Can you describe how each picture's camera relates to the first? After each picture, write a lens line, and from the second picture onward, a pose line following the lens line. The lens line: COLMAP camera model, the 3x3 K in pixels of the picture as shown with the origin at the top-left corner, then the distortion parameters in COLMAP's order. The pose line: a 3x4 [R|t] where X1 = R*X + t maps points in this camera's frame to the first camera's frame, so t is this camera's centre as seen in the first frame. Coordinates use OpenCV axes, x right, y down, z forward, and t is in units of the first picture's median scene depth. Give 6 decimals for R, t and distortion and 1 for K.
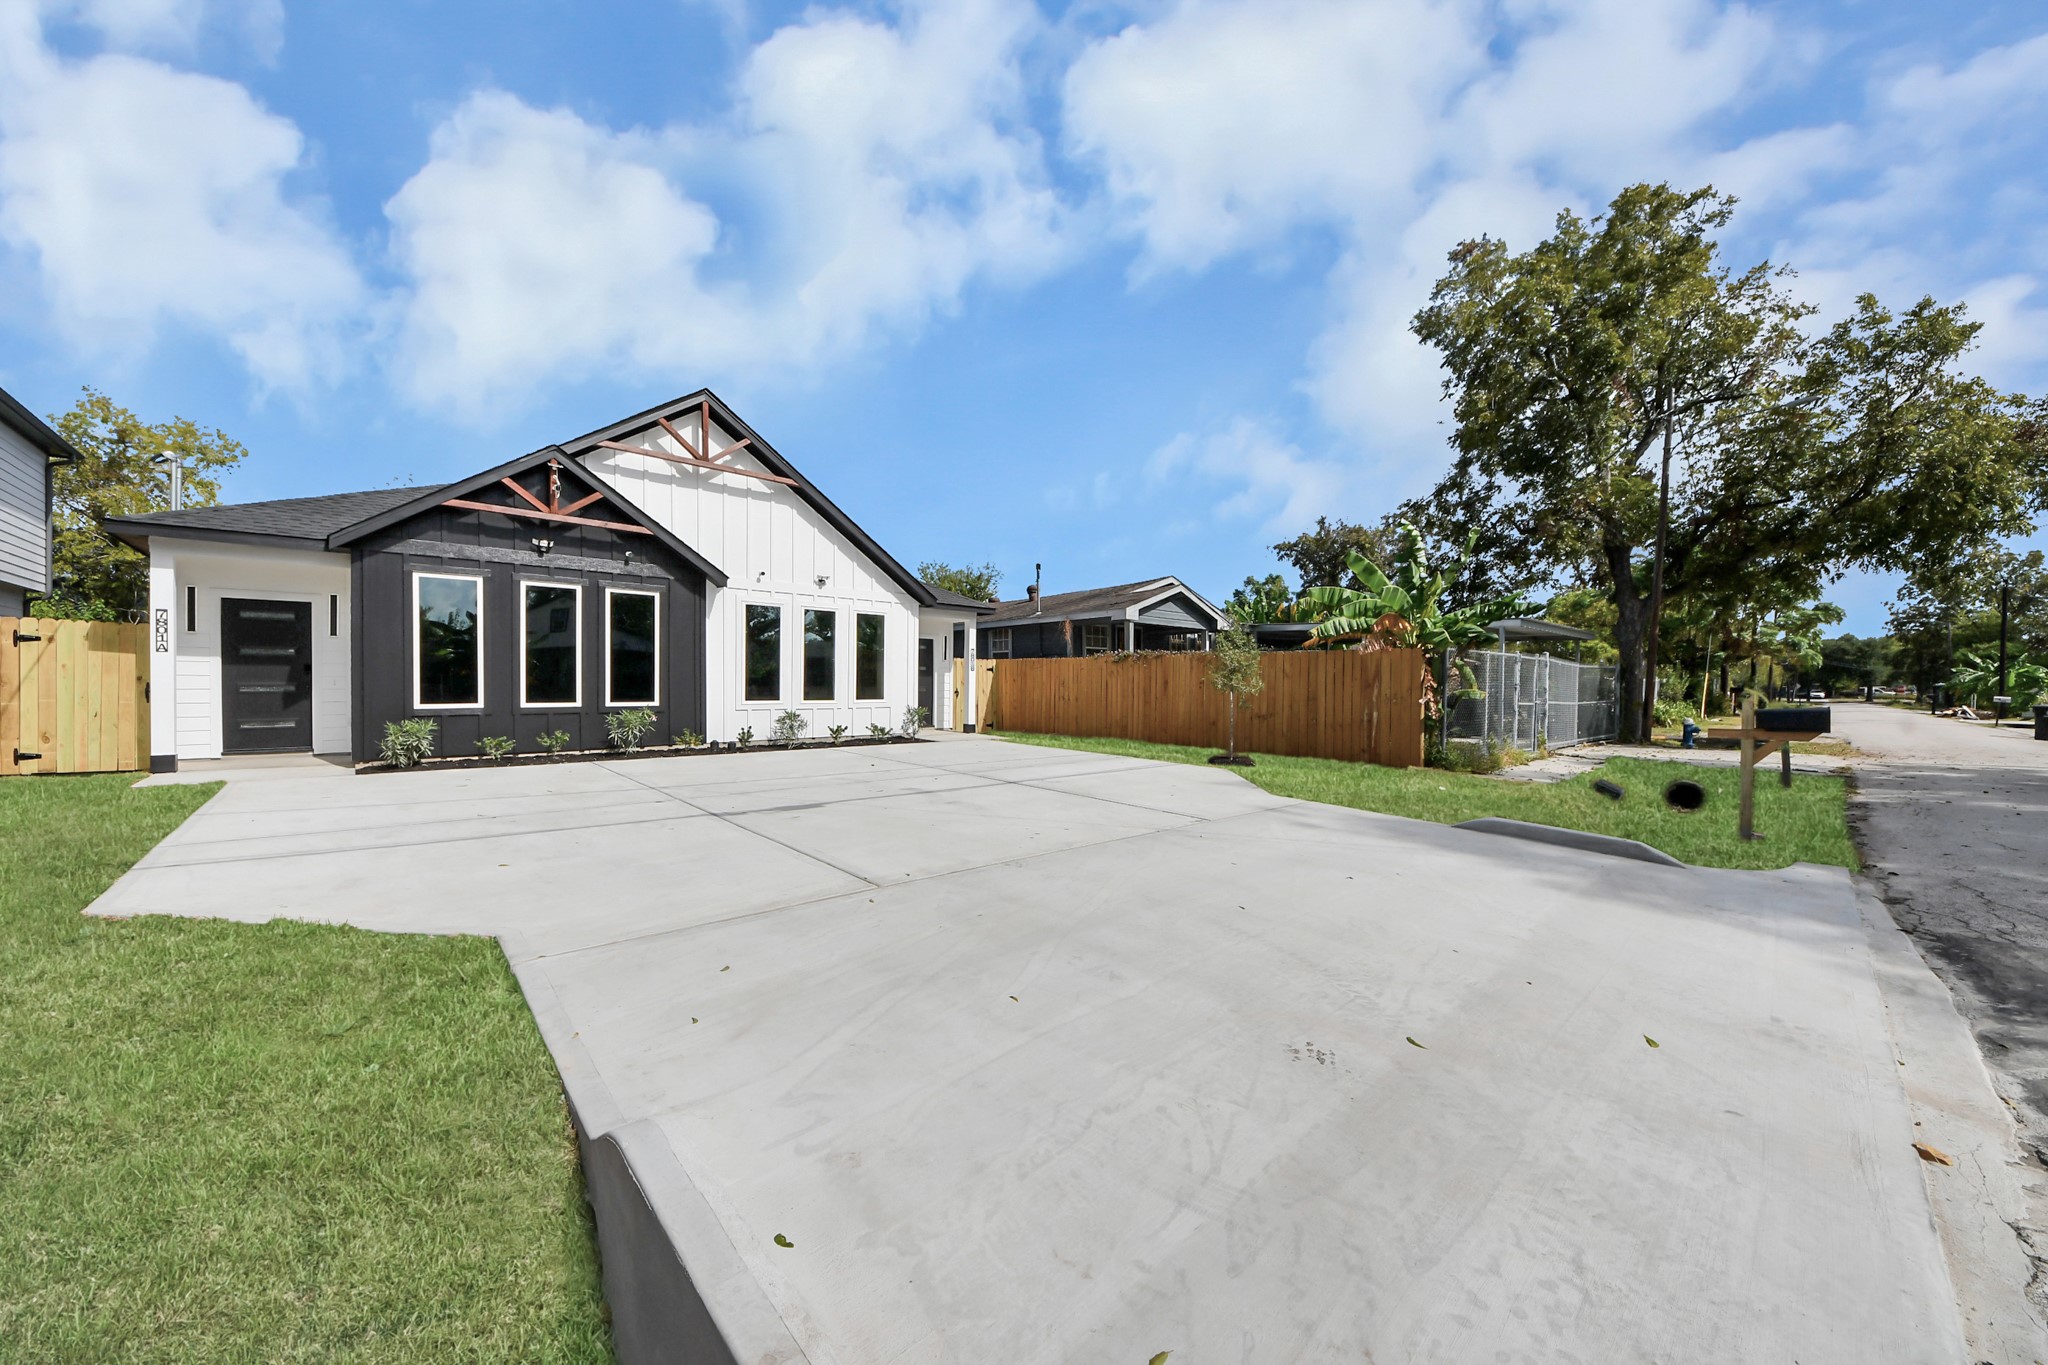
lens RADIAL K [[723.1, 0, 1023.8], [0, 723.1, 698.5], [0, 0, 1]] dist [-0.000419, -0.009311]
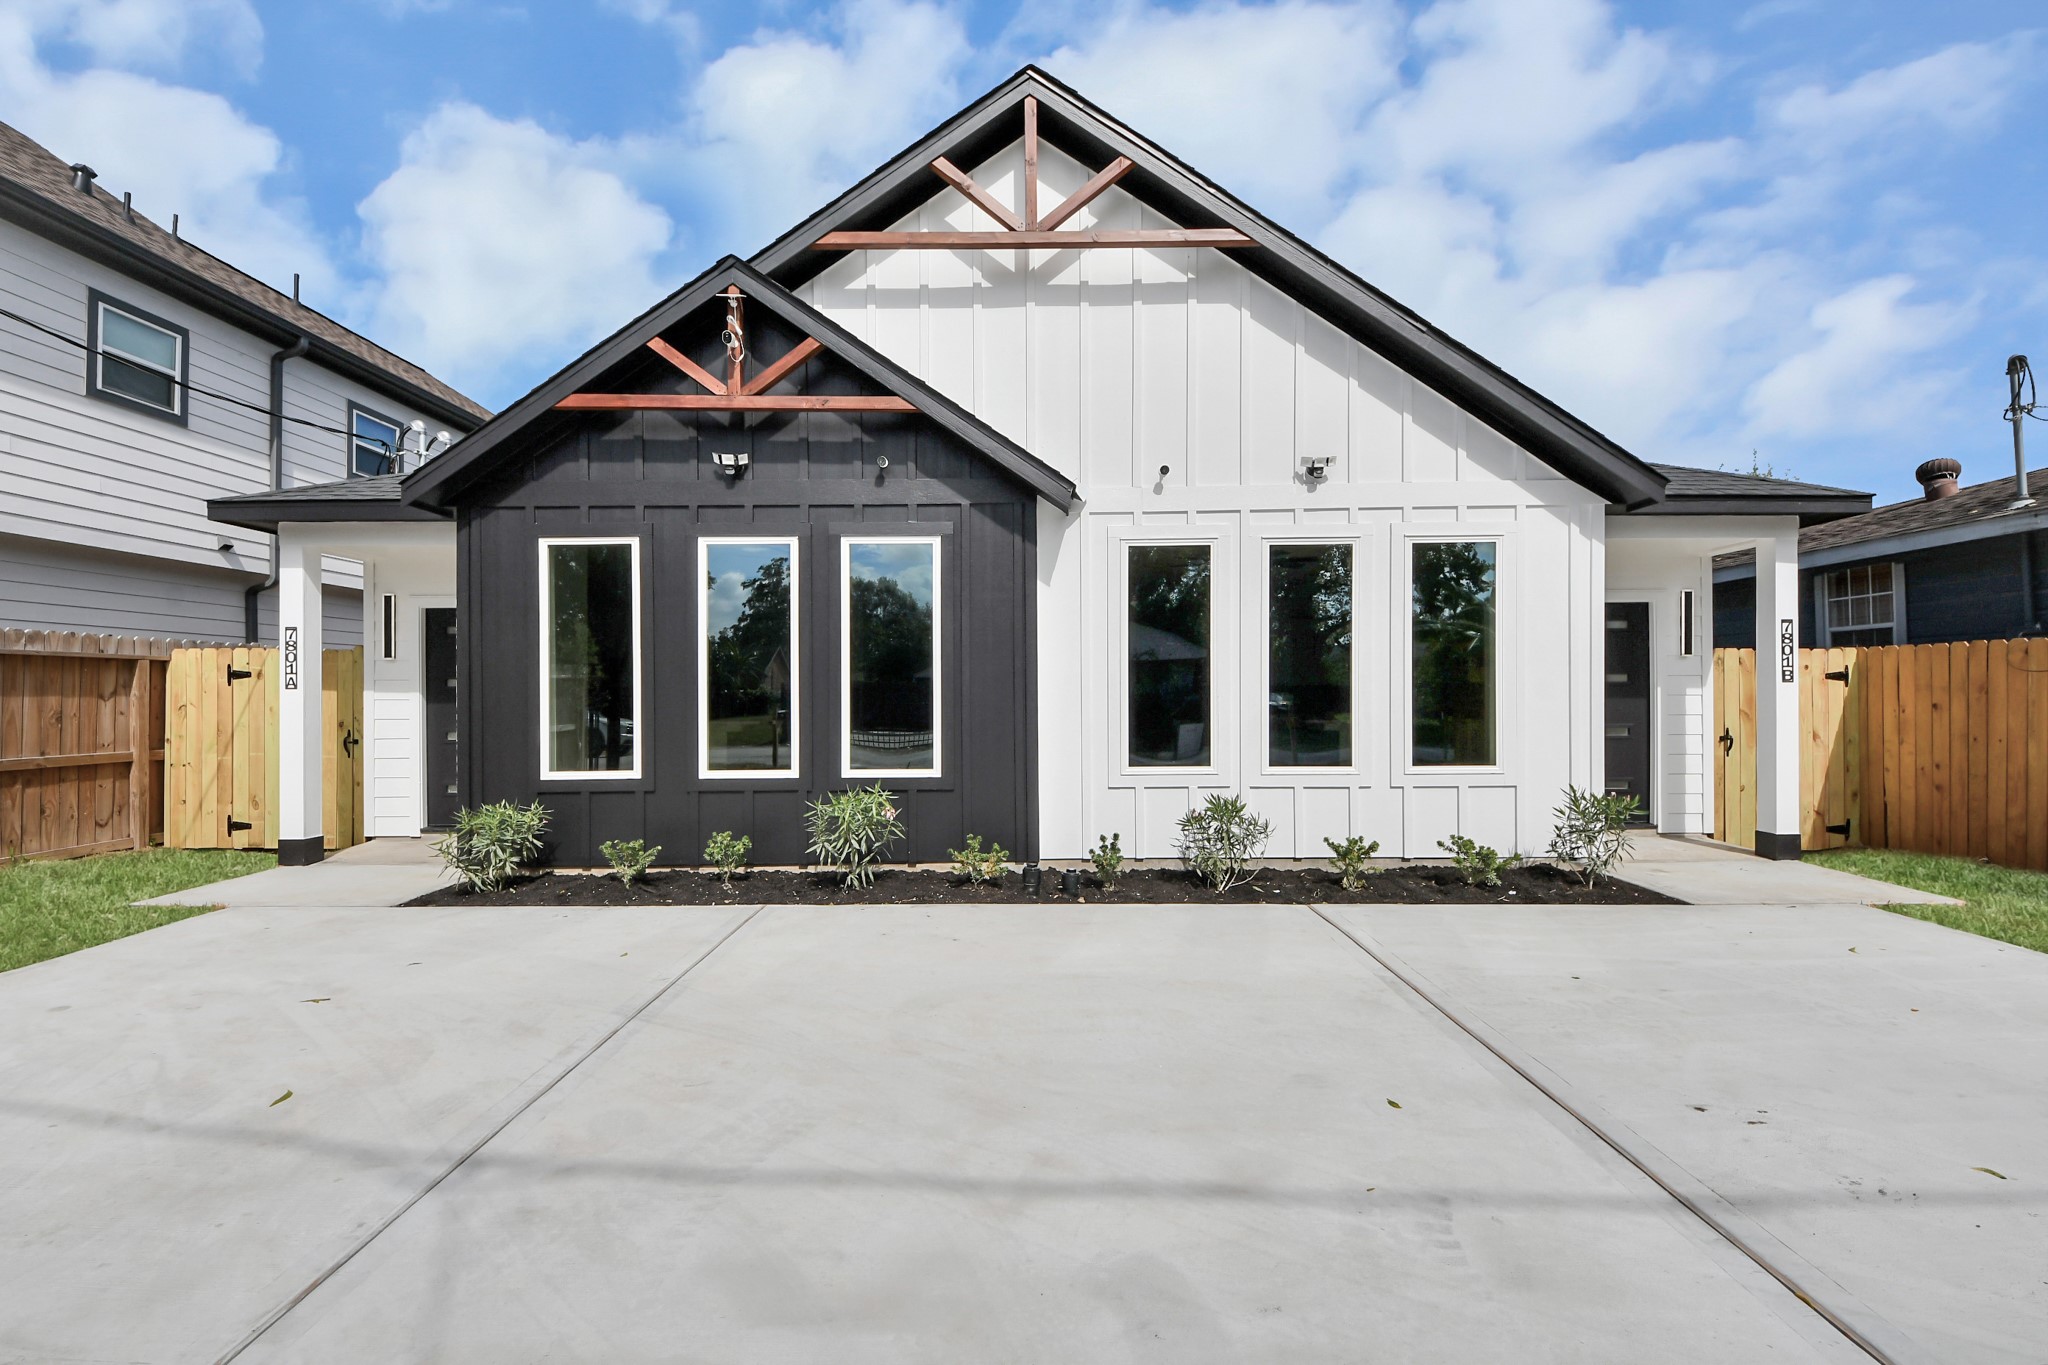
lens RADIAL K [[891.1, 0, 1004.0], [0, 891.1, 695.0], [0, 0, 1]] dist [0.026178, -0.022469]
pose [[0.743204, -0.013532, -0.668928, -0.090010], [-0.001786, 0.999752, -0.022208, -0.031395], [0.669063, 0.017700, 0.742995, 0.608631]]
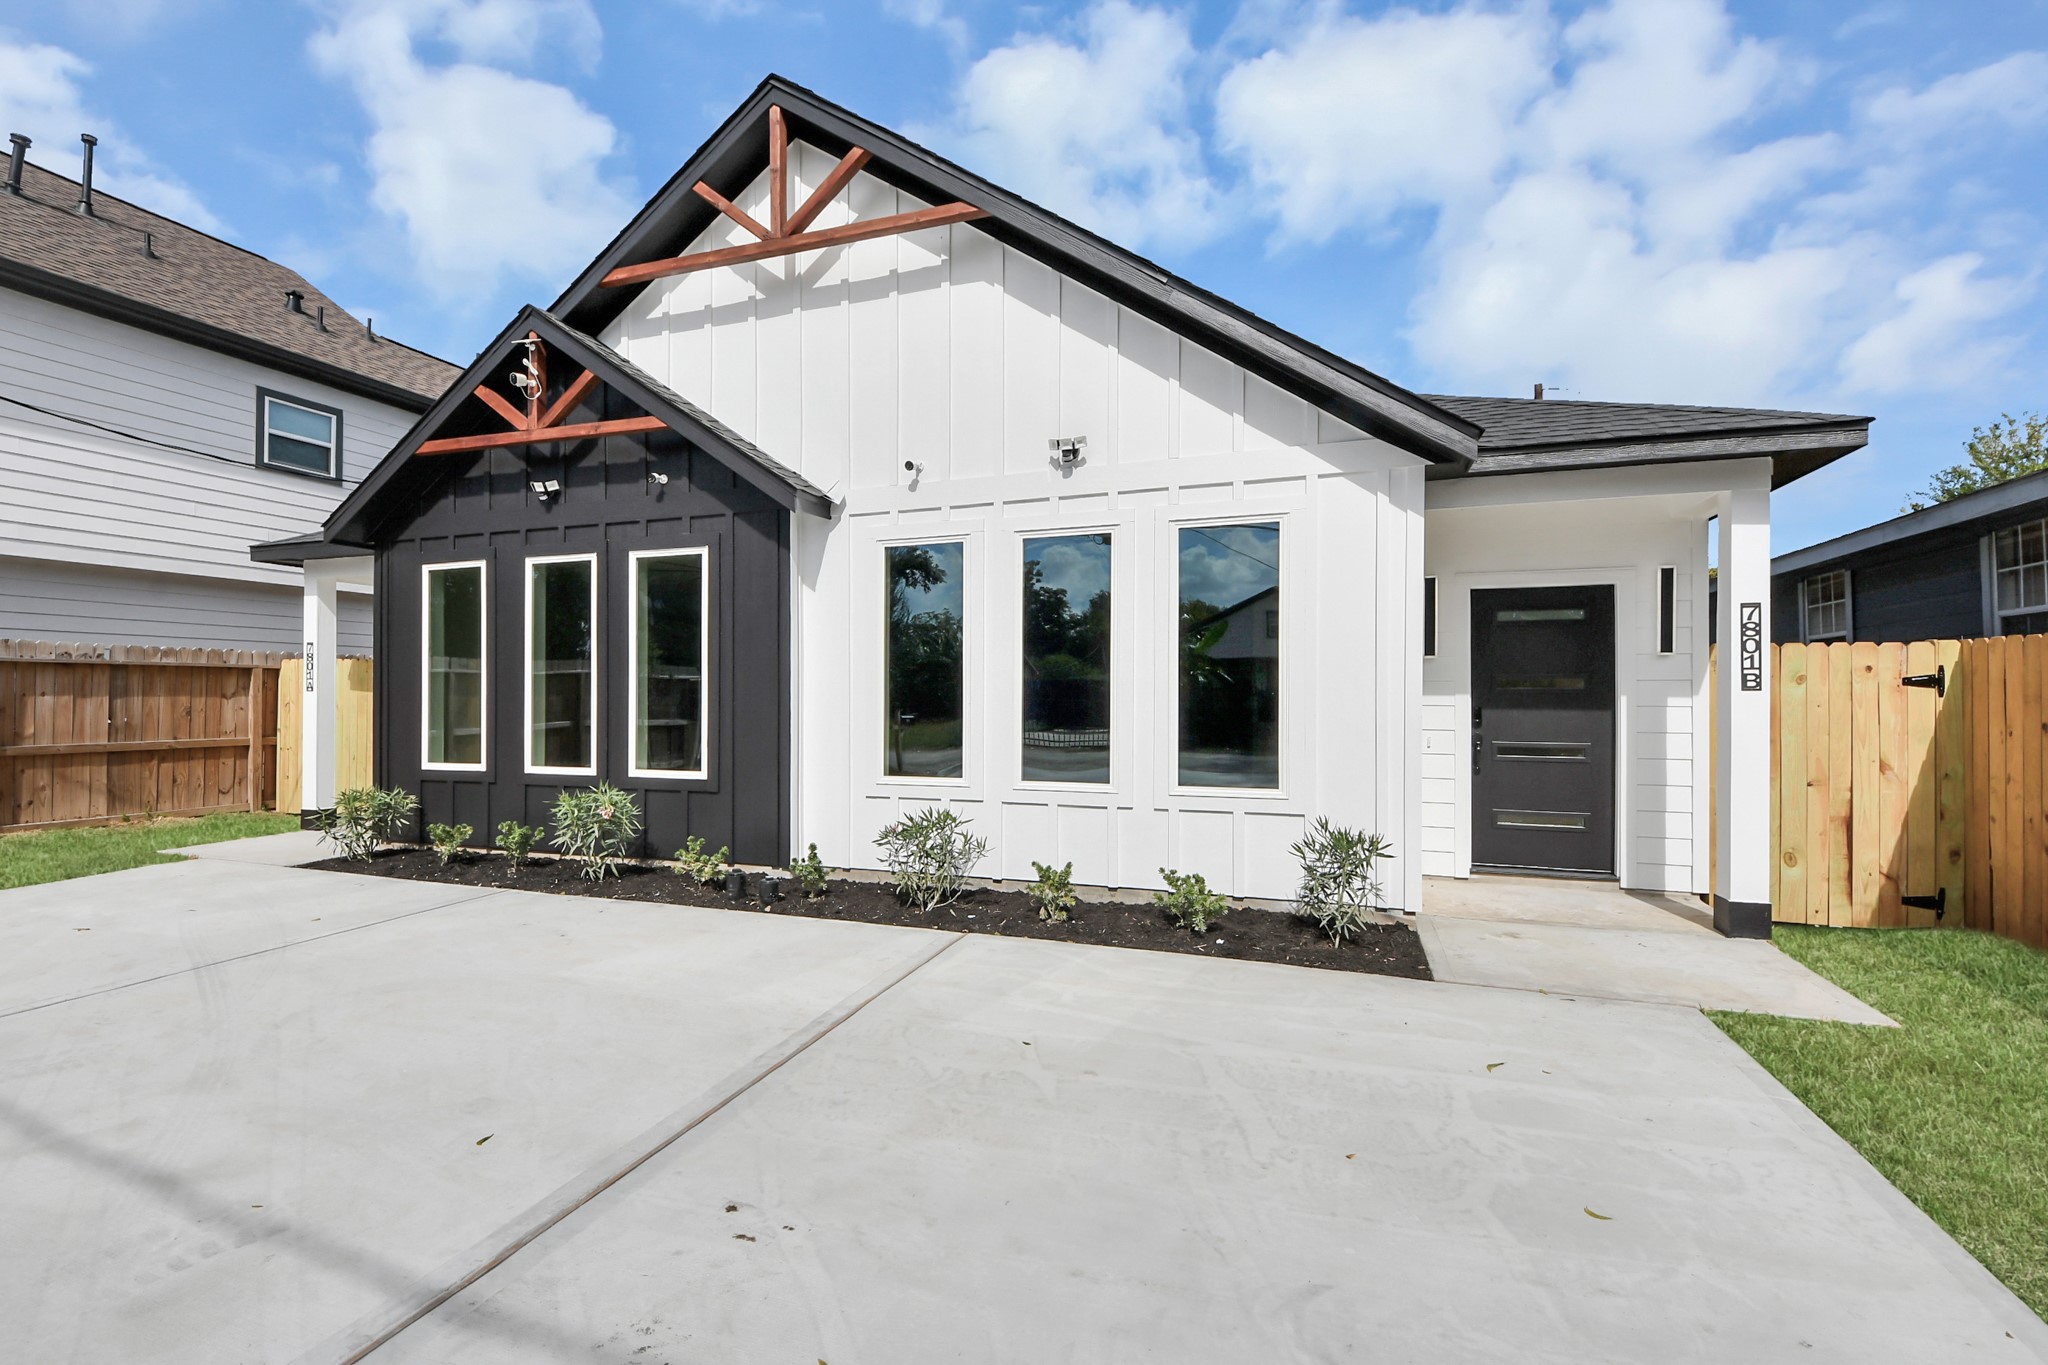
lens RADIAL K [[894.1, 0, 964.2], [0, 894.1, 692.6], [0, 0, 1]] dist [0.026907, -0.022375]
pose [[0.478681, -0.012564, -0.877899, 0.106093], [-0.014546, 0.999647, -0.022238, -0.038464], [0.877868, 0.023415, 0.478330, 0.879738]]
